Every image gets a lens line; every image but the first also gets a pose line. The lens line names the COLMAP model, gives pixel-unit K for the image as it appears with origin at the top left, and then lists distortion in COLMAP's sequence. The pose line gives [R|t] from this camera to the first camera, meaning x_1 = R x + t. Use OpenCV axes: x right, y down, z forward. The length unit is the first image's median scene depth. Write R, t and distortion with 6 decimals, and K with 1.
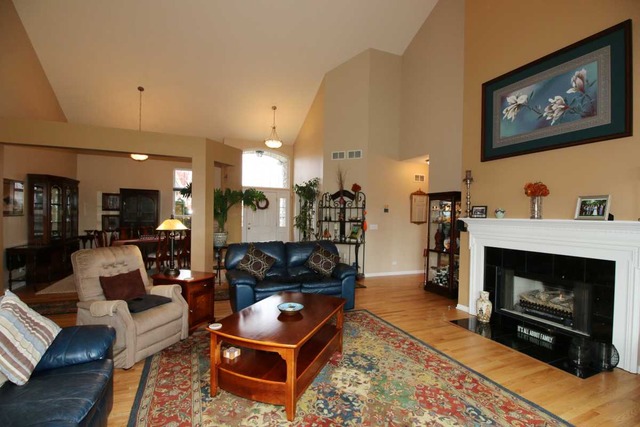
lens RADIAL K [[296.2, 0, 319.9], [0, 296.2, 215.9], [0, 0, 1]] dist [-0.010592, -0.001512]
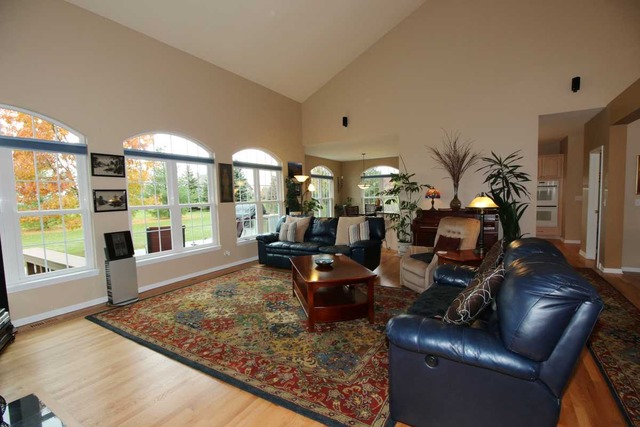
lens RADIAL K [[296.2, 0, 323.5], [0, 296.2, 213.6], [0, 0, 1]] dist [-0.010592, -0.001512]
pose [[-0.807120, 0.039420, -0.589069, 0.544564], [0.005075, 0.998195, 0.059846, 0.005811], [0.590365, 0.045313, -0.805863, 1.632072]]
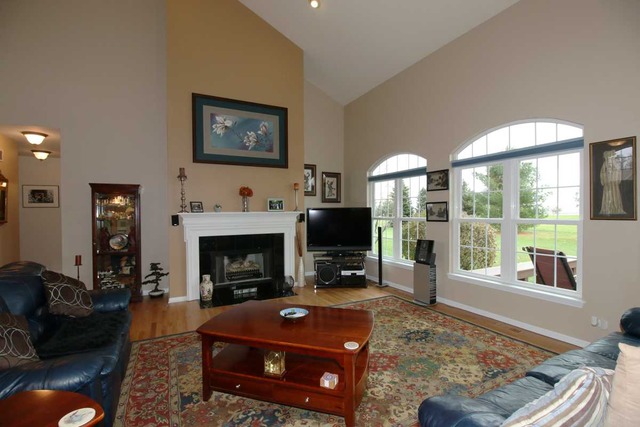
lens RADIAL K [[296.2, 0, 321.4], [0, 296.2, 216.0], [0, 0, 1]] dist [-0.010592, -0.001512]
pose [[-0.080821, -0.031592, 0.996228, -0.781919], [0.013963, 0.999364, 0.032824, -0.012798], [-0.996631, 0.016563, -0.080328, 0.770023]]
